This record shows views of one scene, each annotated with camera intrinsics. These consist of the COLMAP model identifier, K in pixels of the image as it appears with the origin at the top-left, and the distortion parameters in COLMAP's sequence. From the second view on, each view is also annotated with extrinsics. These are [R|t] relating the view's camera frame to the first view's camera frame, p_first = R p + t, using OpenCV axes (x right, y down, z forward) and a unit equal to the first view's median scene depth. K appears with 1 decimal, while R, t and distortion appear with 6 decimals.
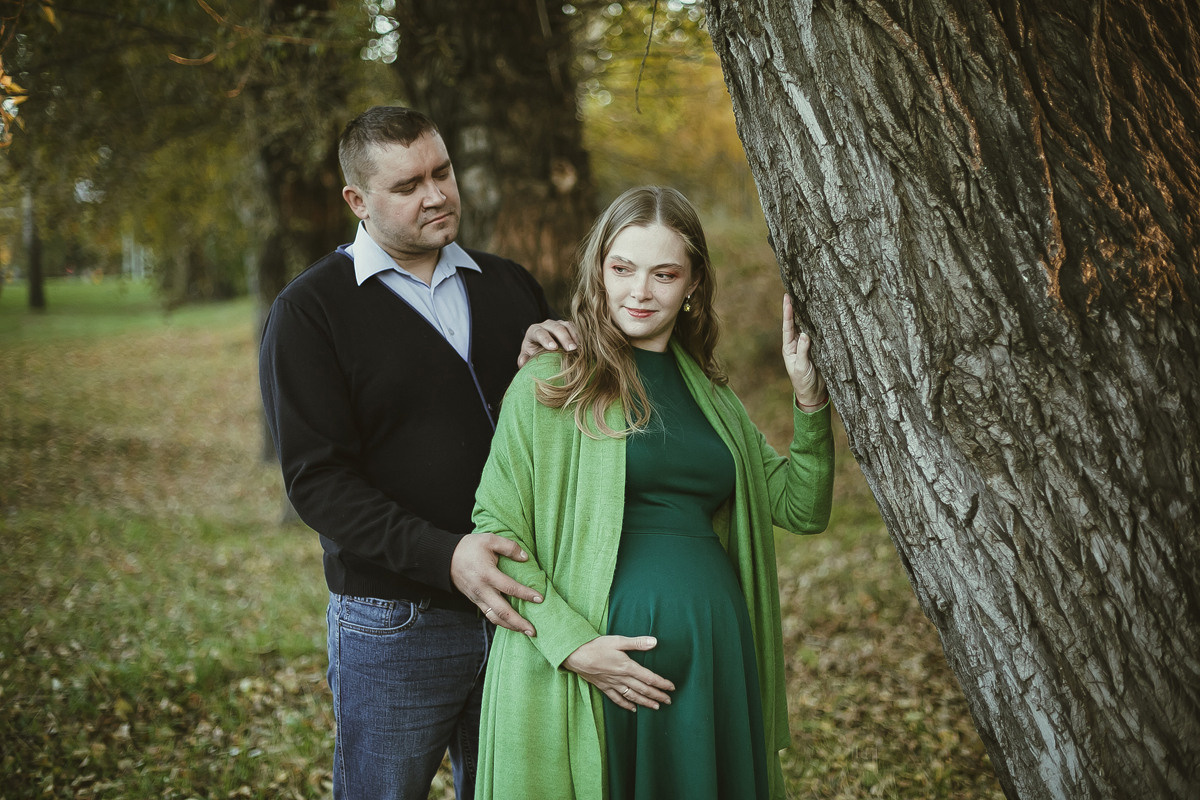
lens RADIAL K [[1741.6, 0, 600.0], [0, 1741.6, 400.0], [0, 0, 1]] dist [-0.113694, -0.005282]
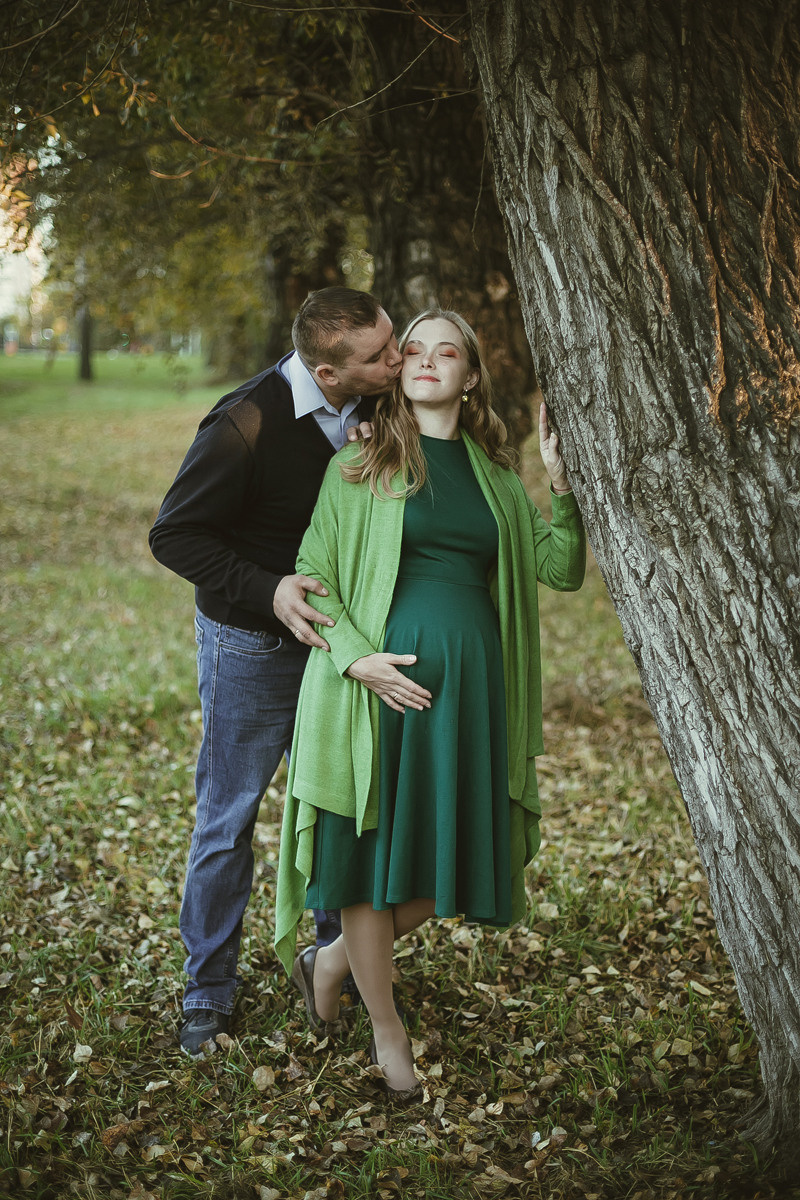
lens RADIAL K [[1741.6, 0, 400.0], [0, 1741.6, 600.0], [0, 0, 1]] dist [-0.113694, -0.005282]
pose [[0.989087, 0.061481, -0.133889, 0.205490], [-0.053067, 0.996439, 0.065530, 0.006916], [0.137441, -0.057710, 0.988827, -0.332667]]
